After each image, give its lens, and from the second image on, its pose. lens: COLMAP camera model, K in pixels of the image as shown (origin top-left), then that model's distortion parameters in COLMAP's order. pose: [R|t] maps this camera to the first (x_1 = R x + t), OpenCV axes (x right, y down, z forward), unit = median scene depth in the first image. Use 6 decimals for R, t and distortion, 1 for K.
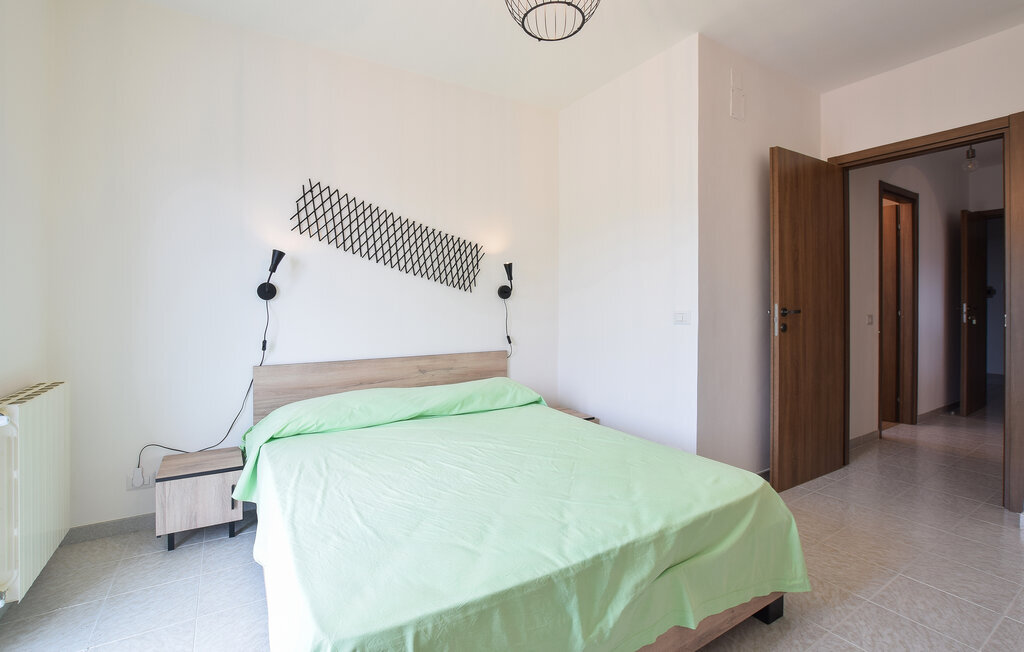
lens RADIAL K [[456.2, 0, 504.5], [0, 456.2, 297.0], [0, 0, 1]] dist [-0.021907, -0.000076]
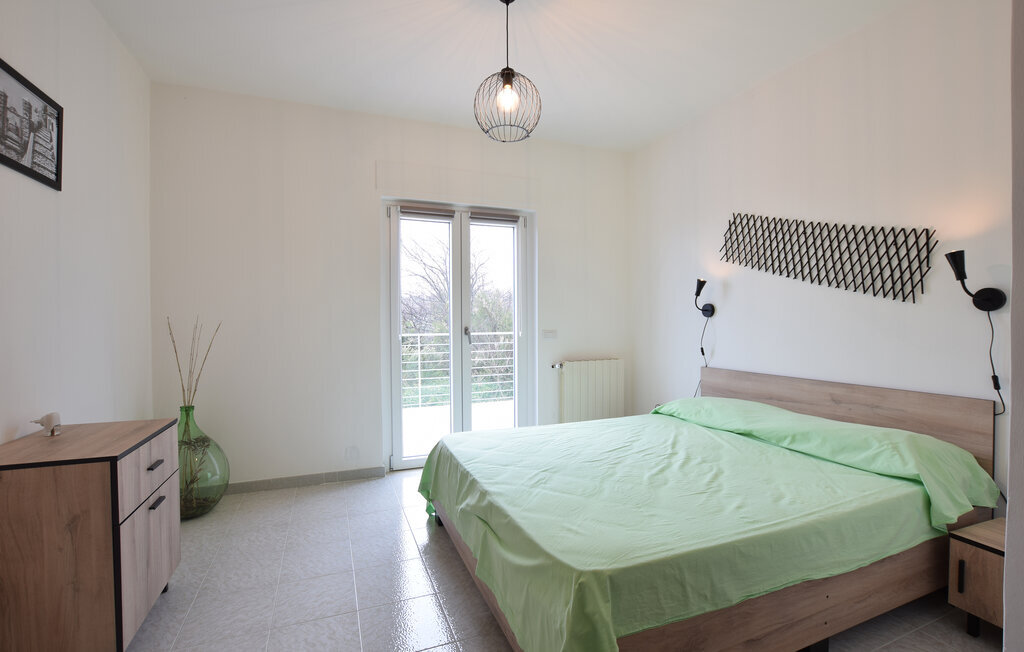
lens RADIAL K [[470.0, 0, 533.3], [0, 470.0, 328.3], [0, 0, 1]] dist [-0.048232, 0.000036]
pose [[-0.145317, 0.009312, -0.989341, 0.808219], [0.012750, 0.999890, 0.007539, 0.021111], [0.989303, -0.011518, -0.145420, 0.655094]]
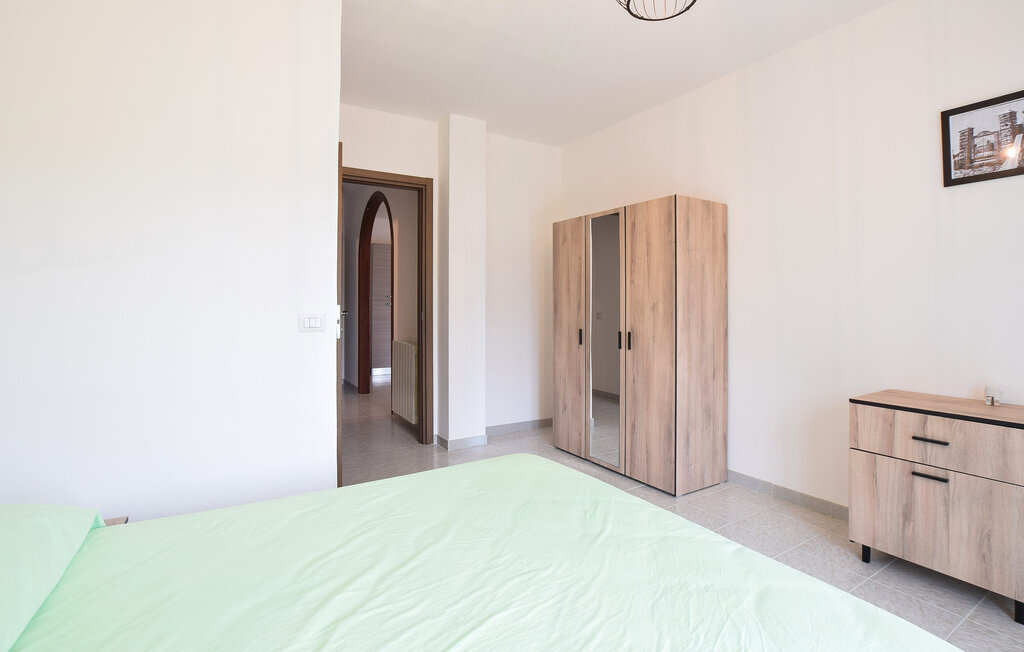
lens RADIAL K [[470.0, 0, 533.3], [0, 470.0, 328.3], [0, 0, 1]] dist [-0.048232, 0.000036]
pose [[-0.003104, -0.052668, 0.998607, -0.393610], [-0.008642, 0.998576, 0.052639, 0.012799], [-0.999958, -0.008467, -0.003555, 0.634114]]
